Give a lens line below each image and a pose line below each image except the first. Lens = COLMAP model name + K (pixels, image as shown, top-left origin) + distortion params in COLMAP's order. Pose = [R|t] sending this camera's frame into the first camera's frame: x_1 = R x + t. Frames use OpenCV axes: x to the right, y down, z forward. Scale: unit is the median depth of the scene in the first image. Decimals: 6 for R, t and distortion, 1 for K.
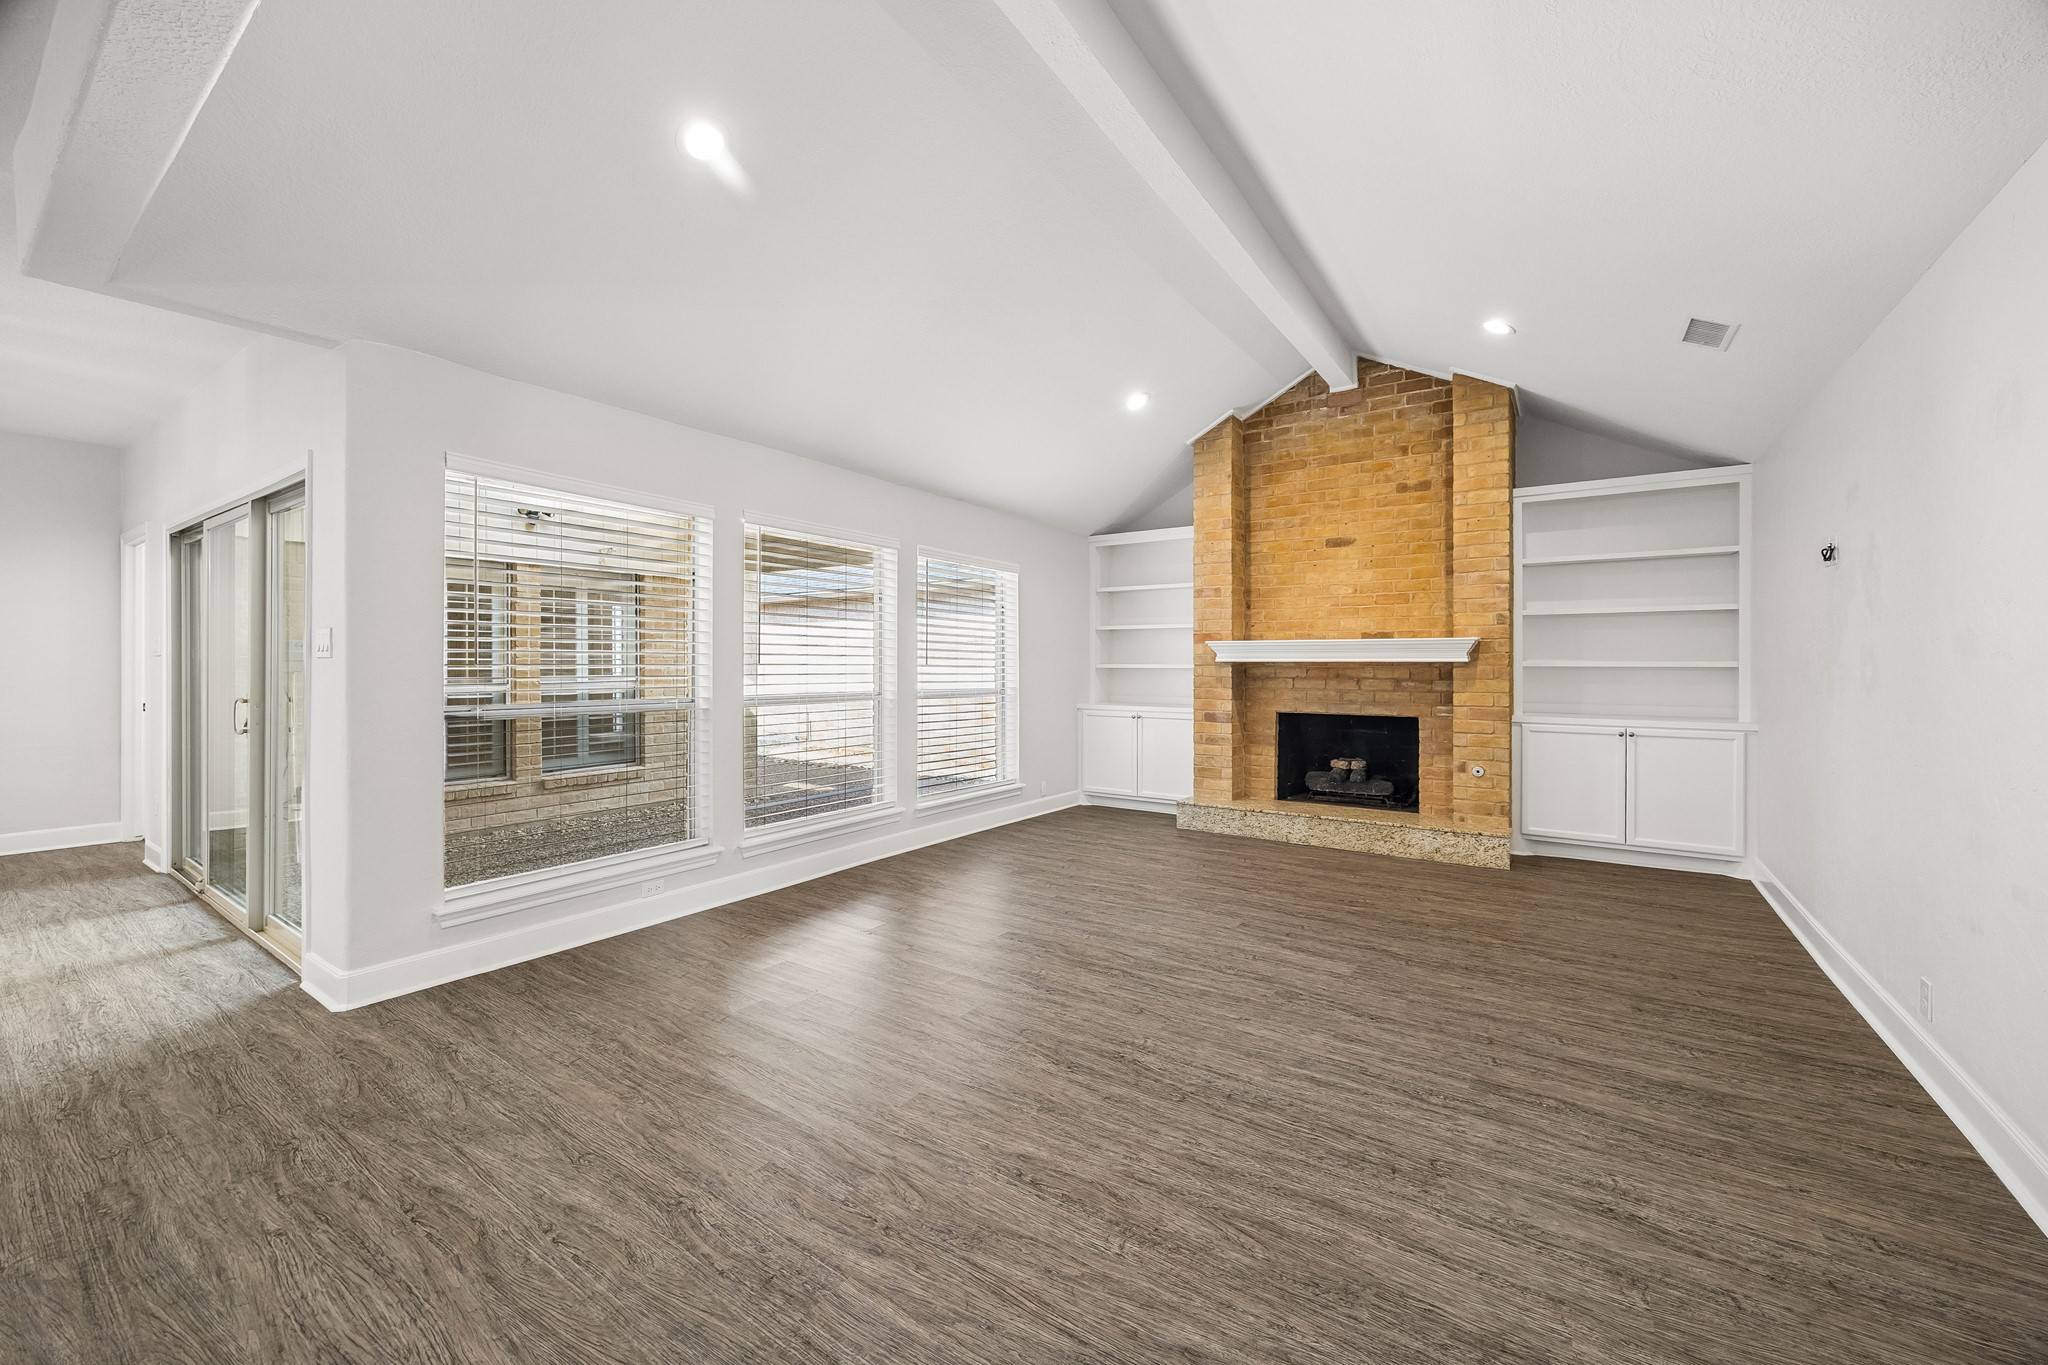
lens RADIAL K [[789.2, 0, 1037.4], [0, 789.2, 667.3], [0, 0, 1]] dist [0.000473, -0.000744]
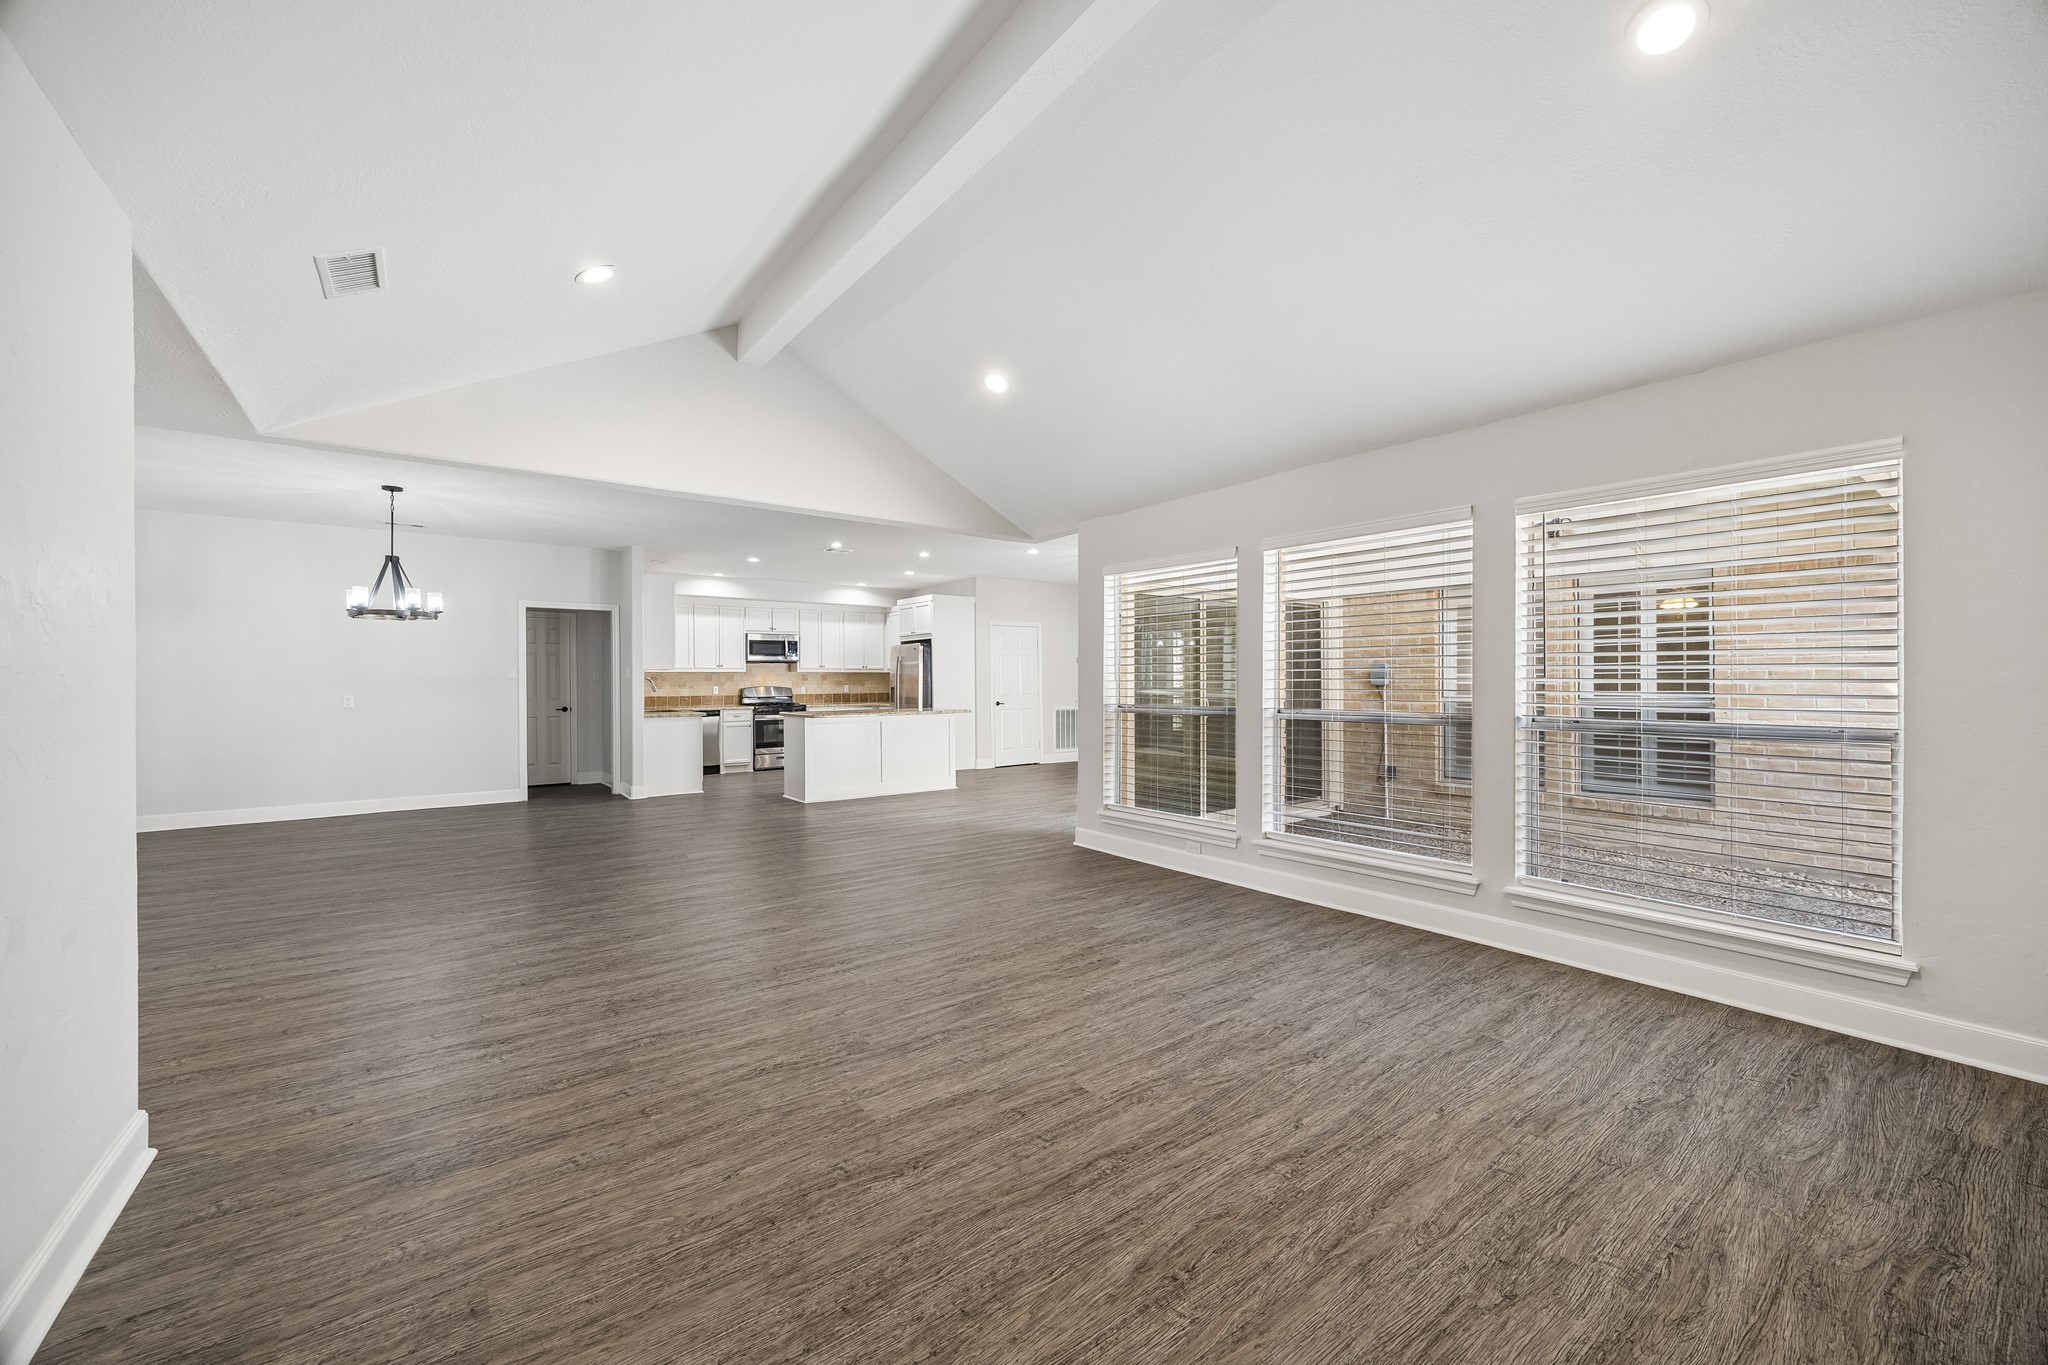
lens RADIAL K [[789.2, 0, 1031.7], [0, 789.2, 691.0], [0, 0, 1]] dist [0.000473, -0.000744]
pose [[-0.320194, 0.011774, -0.947279, 1.111374], [0.003617, 0.999931, 0.011205, -0.003414], [0.947345, 0.000162, -0.320214, 1.487391]]
